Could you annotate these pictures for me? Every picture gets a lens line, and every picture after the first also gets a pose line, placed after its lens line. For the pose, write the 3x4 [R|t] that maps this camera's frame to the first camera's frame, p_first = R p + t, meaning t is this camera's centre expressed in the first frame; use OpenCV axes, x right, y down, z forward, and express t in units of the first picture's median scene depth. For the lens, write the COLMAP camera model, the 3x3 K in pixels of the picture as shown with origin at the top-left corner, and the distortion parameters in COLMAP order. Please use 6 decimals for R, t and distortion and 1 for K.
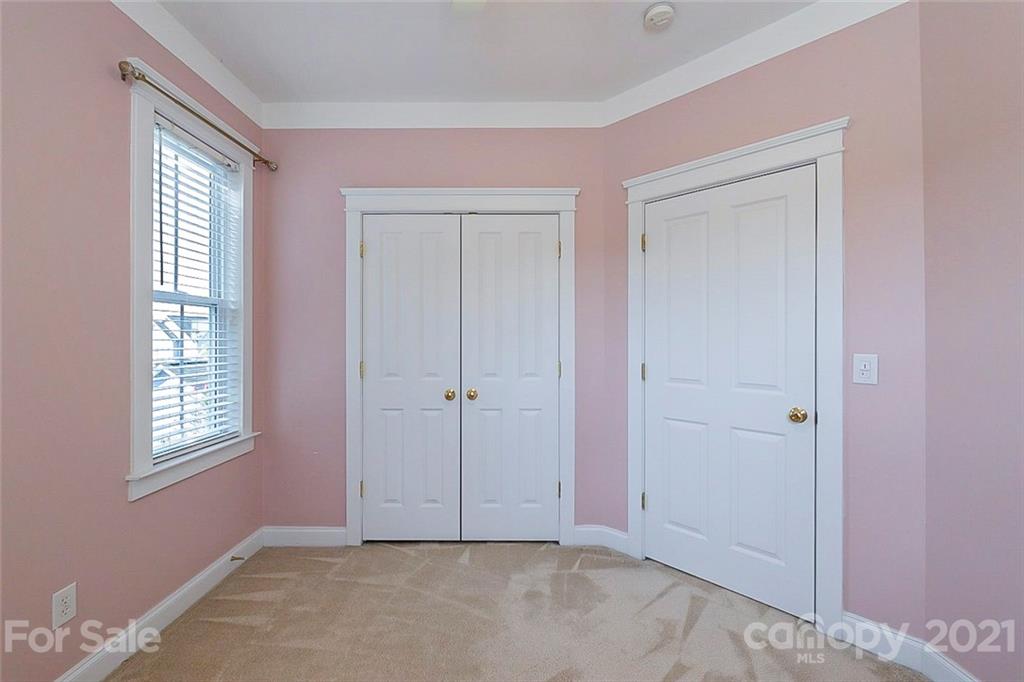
lens RADIAL K [[439.9, 0, 517.3], [0, 439.9, 336.8], [0, 0, 1]] dist [0.003232, 0.000090]
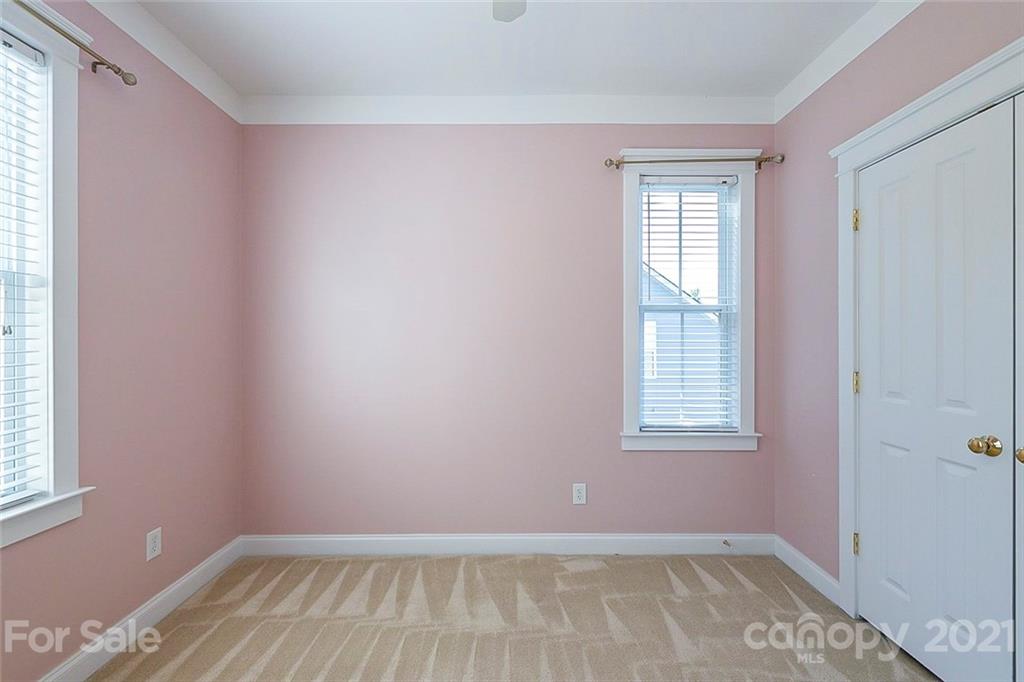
lens RADIAL K [[439.9, 0, 514.8], [0, 439.9, 339.3], [0, 0, 1]] dist [0.003232, 0.000090]
pose [[-0.012987, -0.002066, -0.999914, 0.434087], [0.001694, 0.999996, -0.002088, 0.003490], [0.999914, -0.001721, -0.012984, 0.475591]]
